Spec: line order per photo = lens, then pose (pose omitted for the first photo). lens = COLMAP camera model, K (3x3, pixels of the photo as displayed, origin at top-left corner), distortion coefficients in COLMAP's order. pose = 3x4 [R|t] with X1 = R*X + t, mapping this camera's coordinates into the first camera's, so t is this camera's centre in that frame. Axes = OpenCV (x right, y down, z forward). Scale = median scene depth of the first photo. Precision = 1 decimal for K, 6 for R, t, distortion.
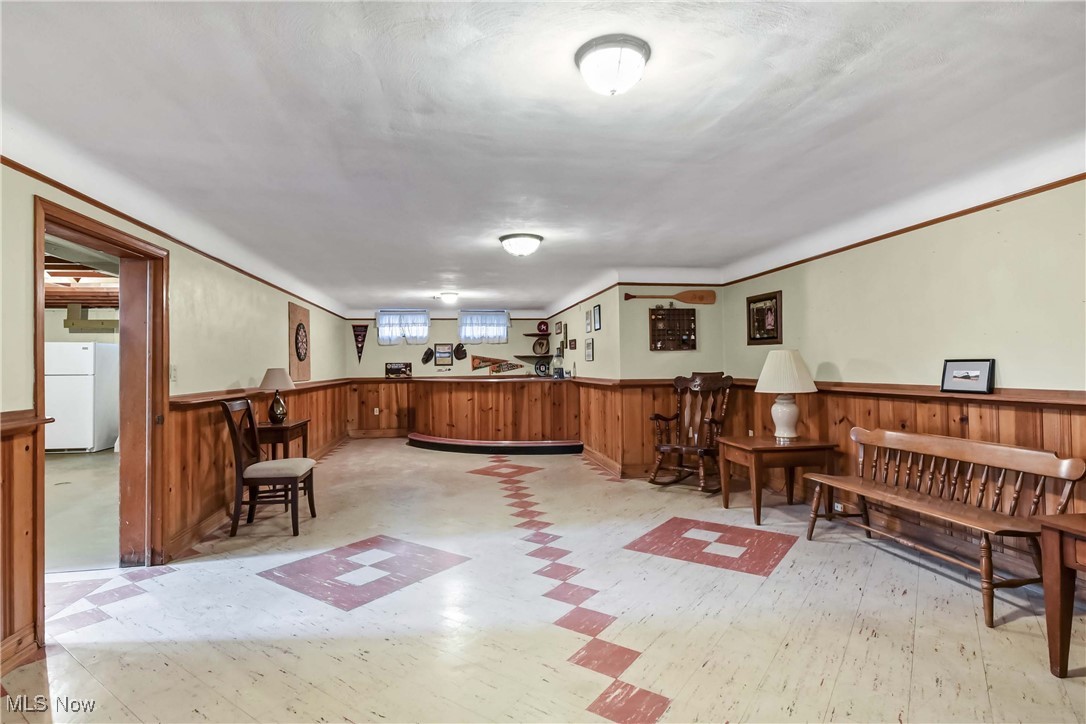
lens RADIAL K [[525.9, 0, 527.2], [0, 525.9, 363.1], [0, 0, 1]] dist [-0.002614, -0.000164]
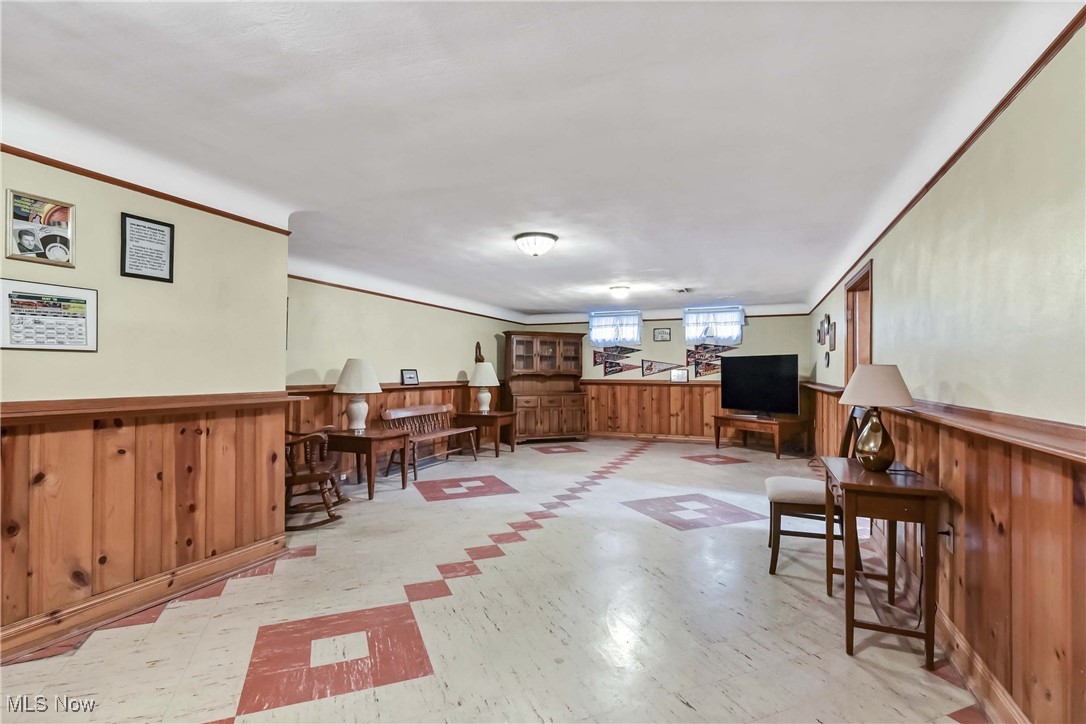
lens RADIAL K [[525.9, 0, 527.2], [0, 525.9, 363.1], [0, 0, 1]] dist [-0.002614, -0.000164]
pose [[-0.841306, 0.017954, 0.540261, -0.704628], [0.005917, 0.999694, -0.024007, 0.020278], [-0.540527, -0.017001, -0.841155, 2.434756]]
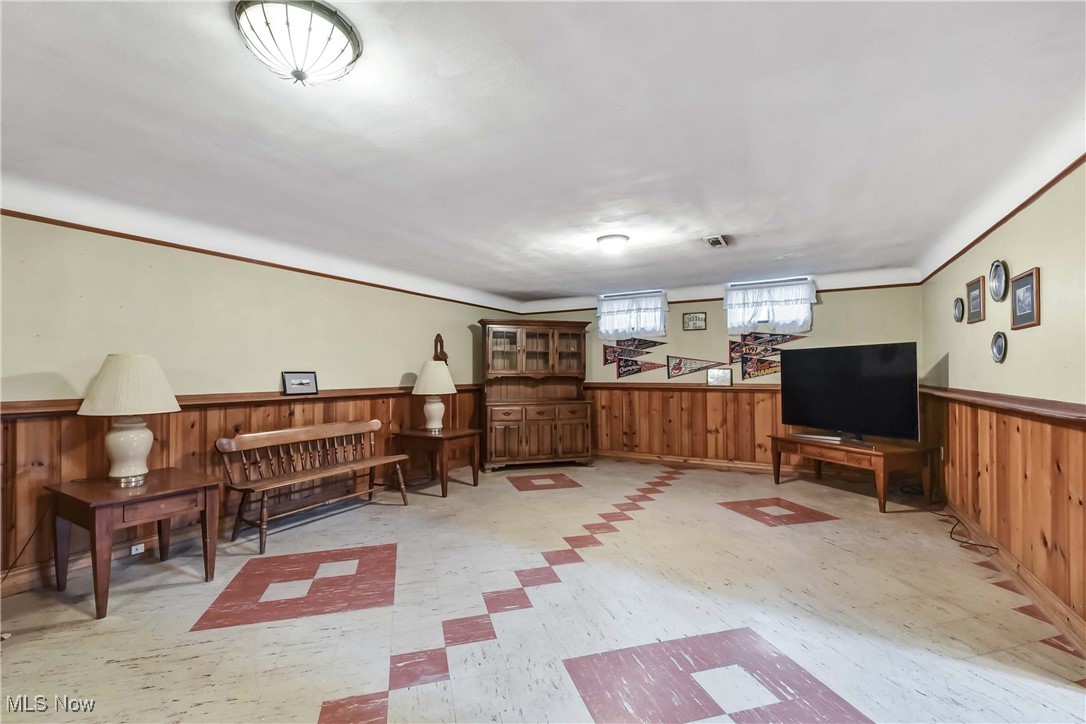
lens RADIAL K [[463.6, 0, 536.8], [0, 463.6, 365.0], [0, 0, 1]] dist [0.000132, -0.000320]
pose [[-0.774633, 0.024952, 0.631919, -0.466555], [0.012331, 0.999627, -0.024355, 0.012634], [-0.632291, -0.011074, -0.774652, 1.504553]]
